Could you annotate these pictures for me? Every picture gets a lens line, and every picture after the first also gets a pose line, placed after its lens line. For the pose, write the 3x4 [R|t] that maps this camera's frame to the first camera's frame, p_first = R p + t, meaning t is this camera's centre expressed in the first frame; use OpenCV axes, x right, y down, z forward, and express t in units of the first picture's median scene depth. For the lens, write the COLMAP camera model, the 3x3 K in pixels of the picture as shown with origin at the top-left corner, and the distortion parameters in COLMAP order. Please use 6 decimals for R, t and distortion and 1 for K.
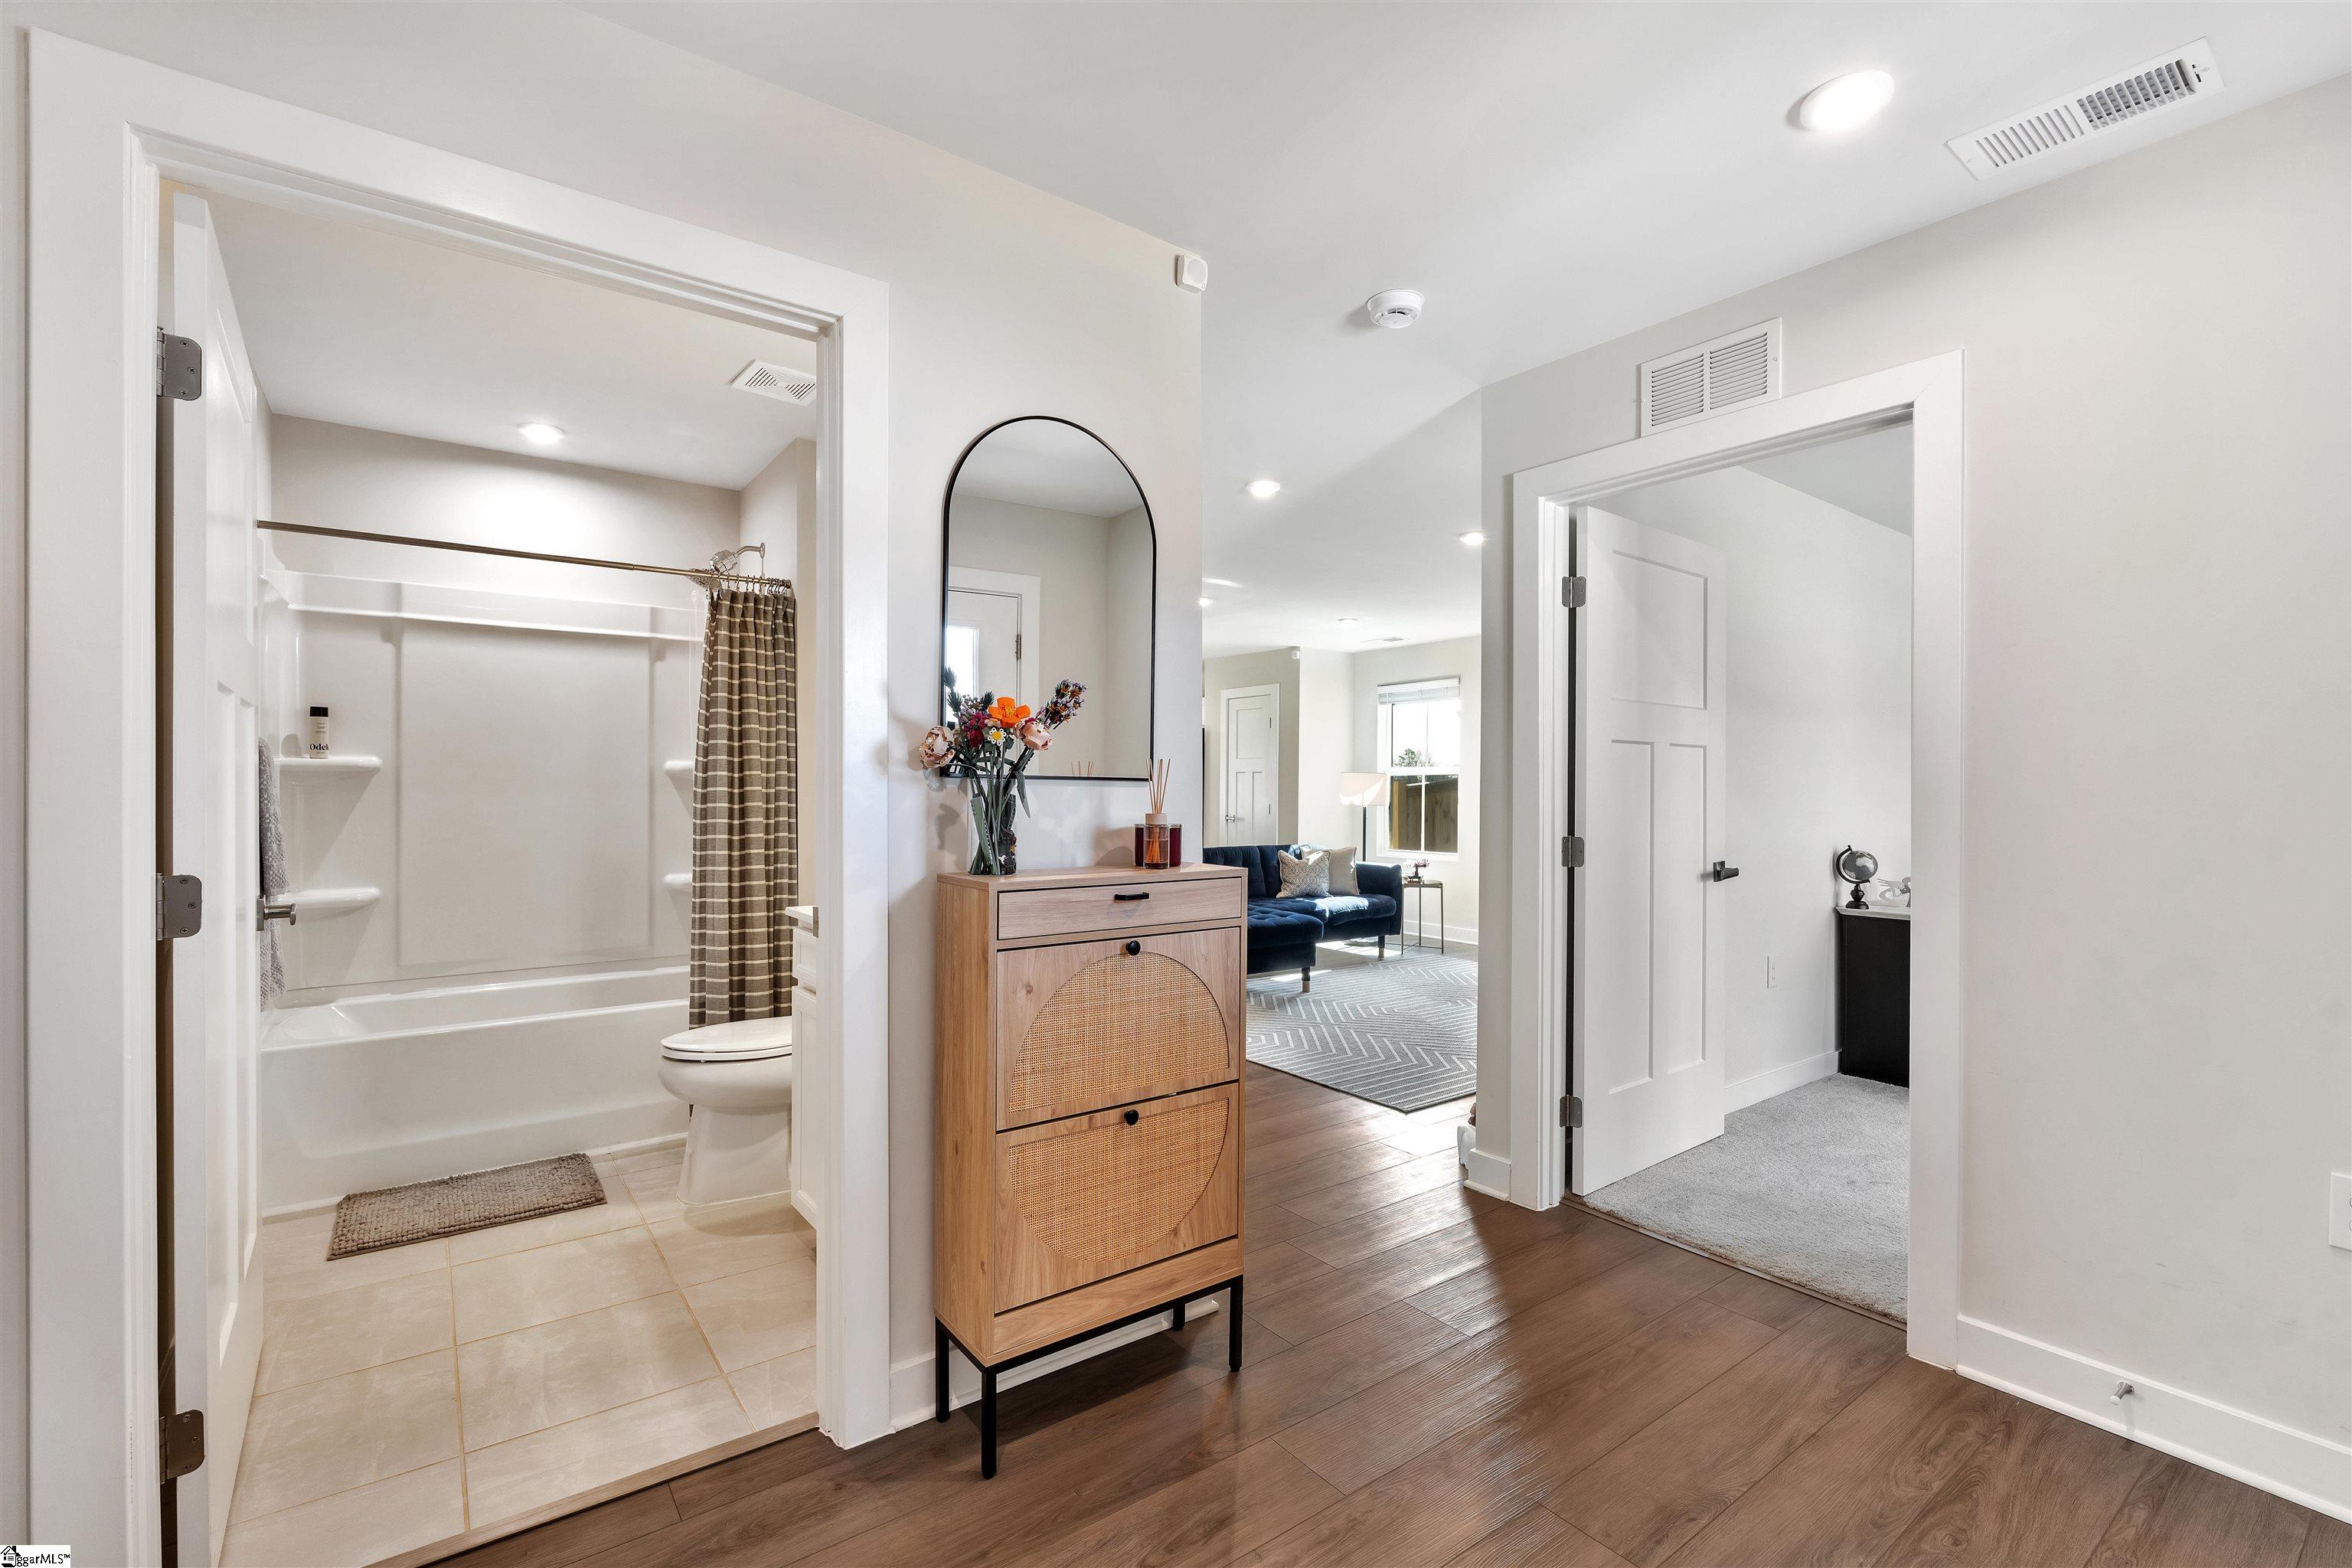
lens RADIAL K [[1033.2, 0, 1177.4], [0, 1033.2, 779.7], [0, 0, 1]] dist [0.001978, 0.000077]
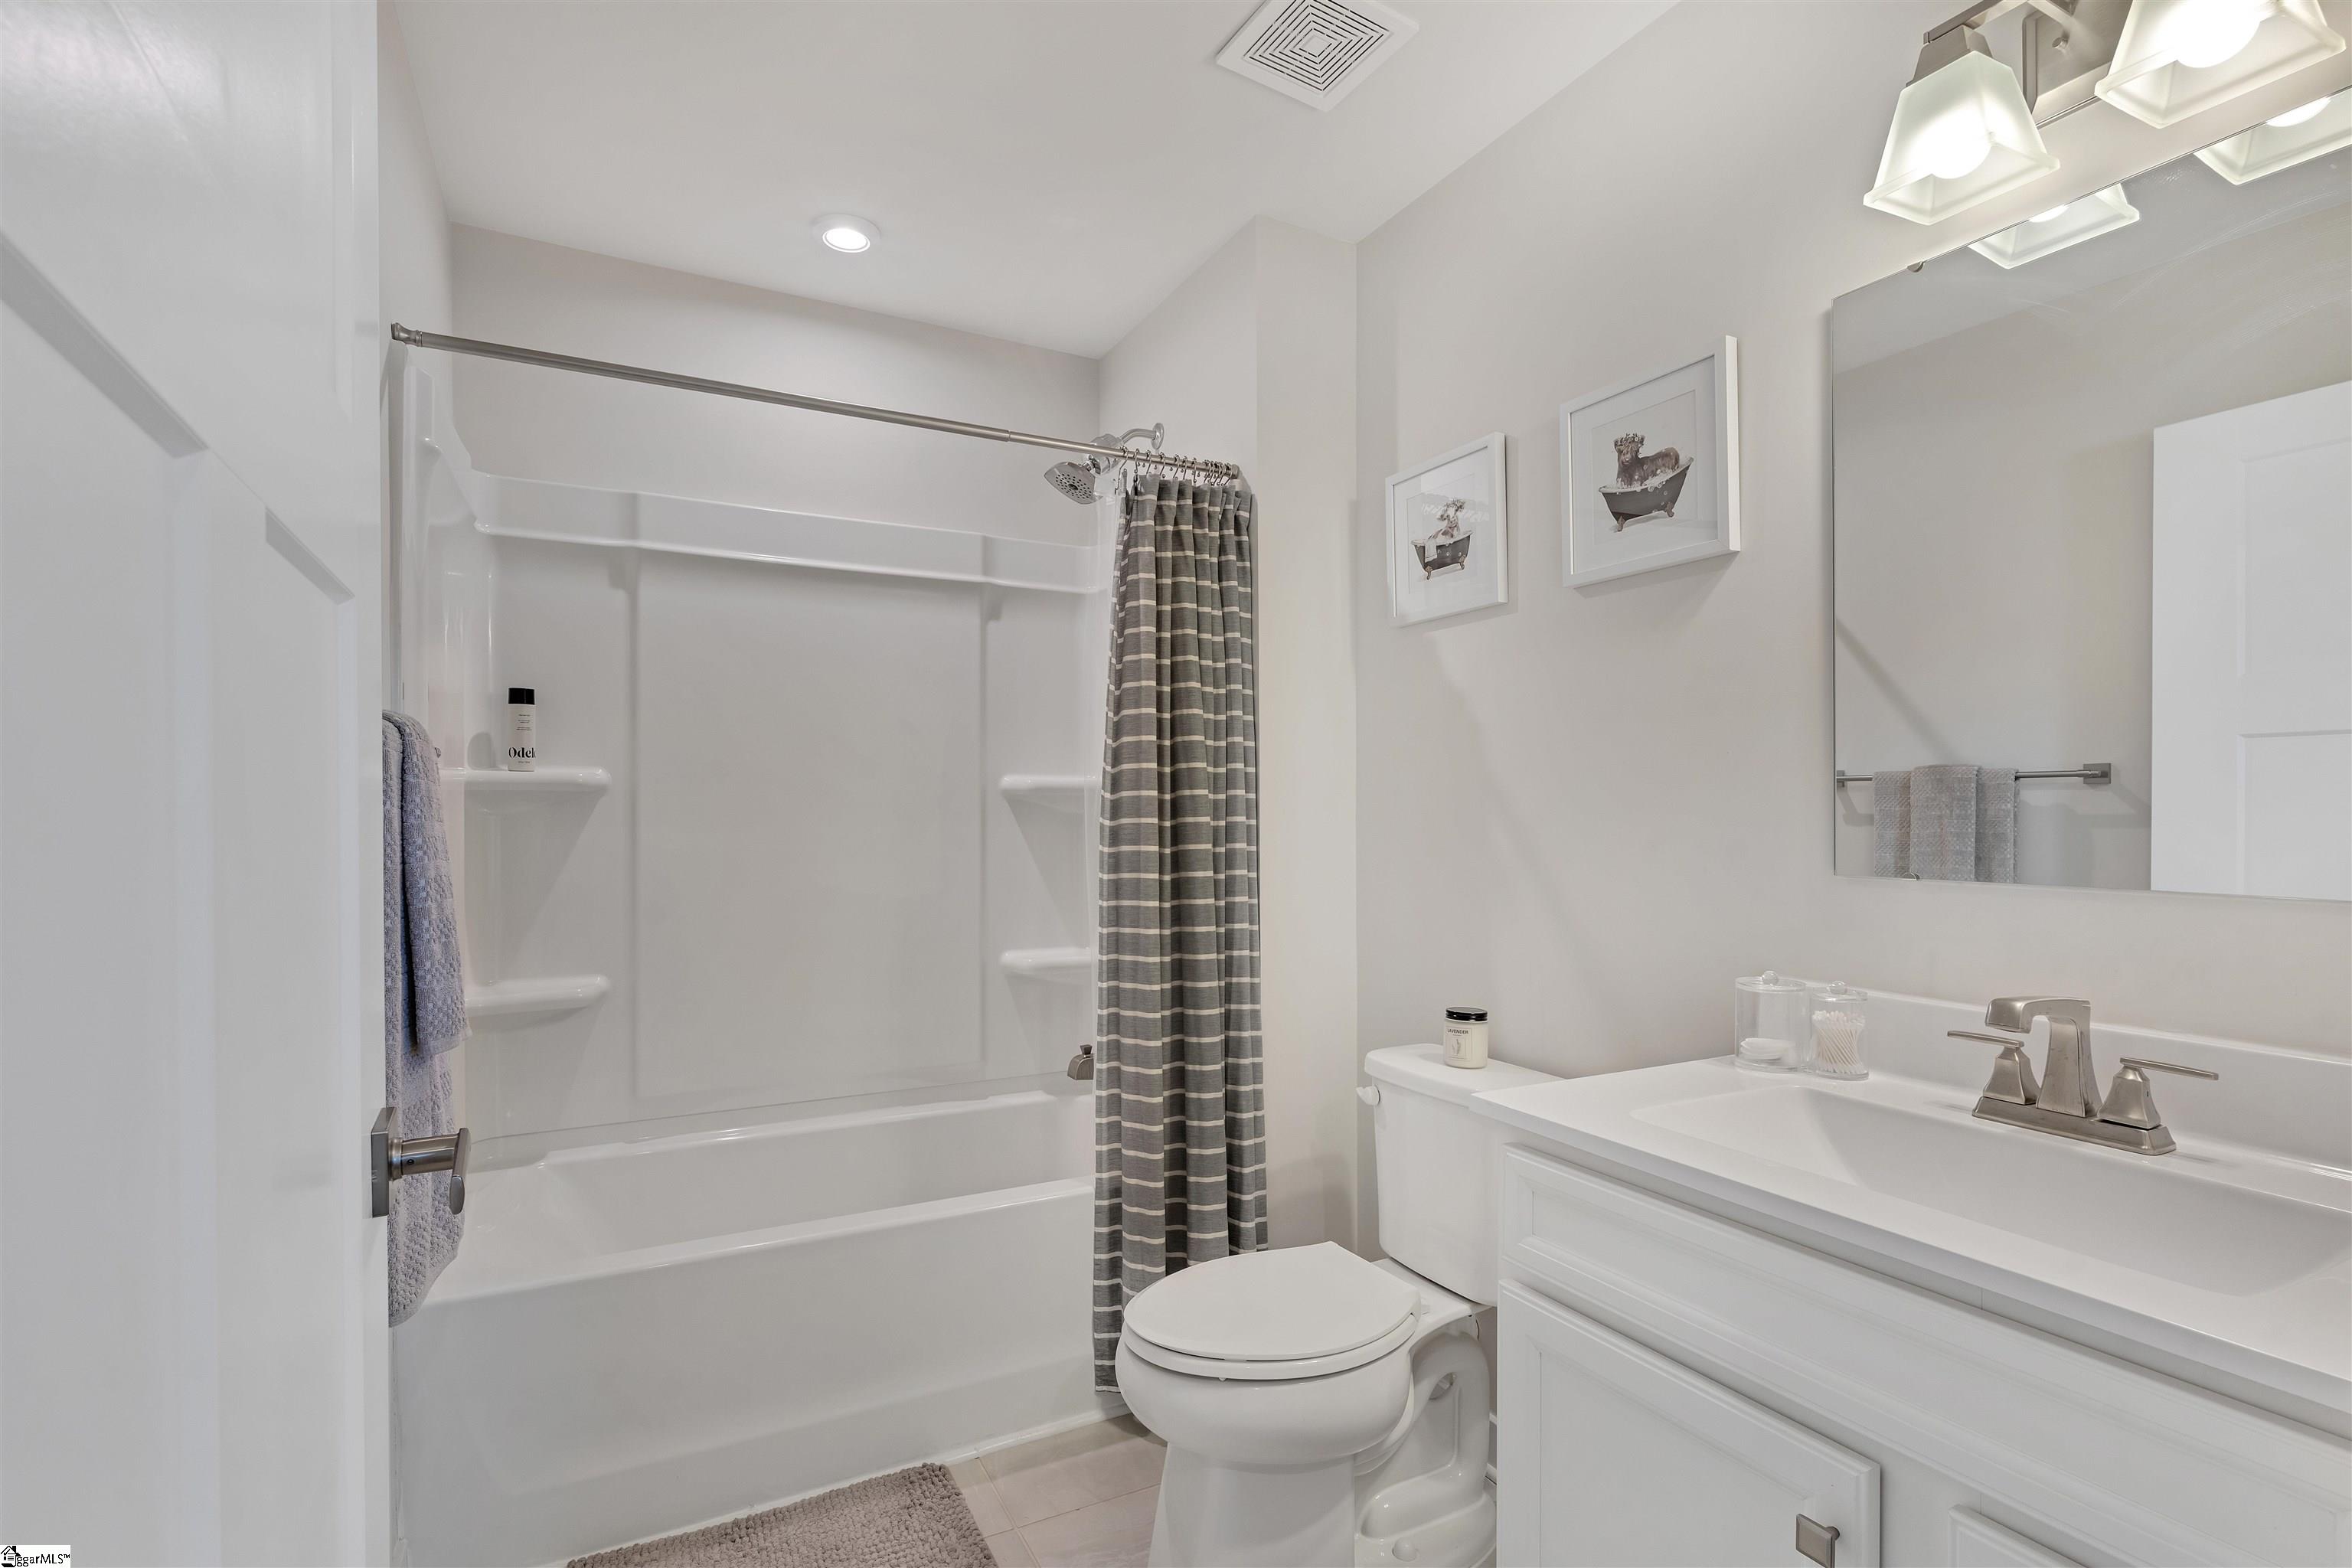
lens RADIAL K [[1058.7, 0, 1159.8], [0, 1058.7, 802.7], [0, 0, 1]] dist [0.000127, -0.001389]
pose [[0.988418, -0.001244, -0.151752, -0.341267], [0.001909, 0.999989, 0.004233, -0.003611], [0.151745, -0.004474, 0.988410, 0.413904]]
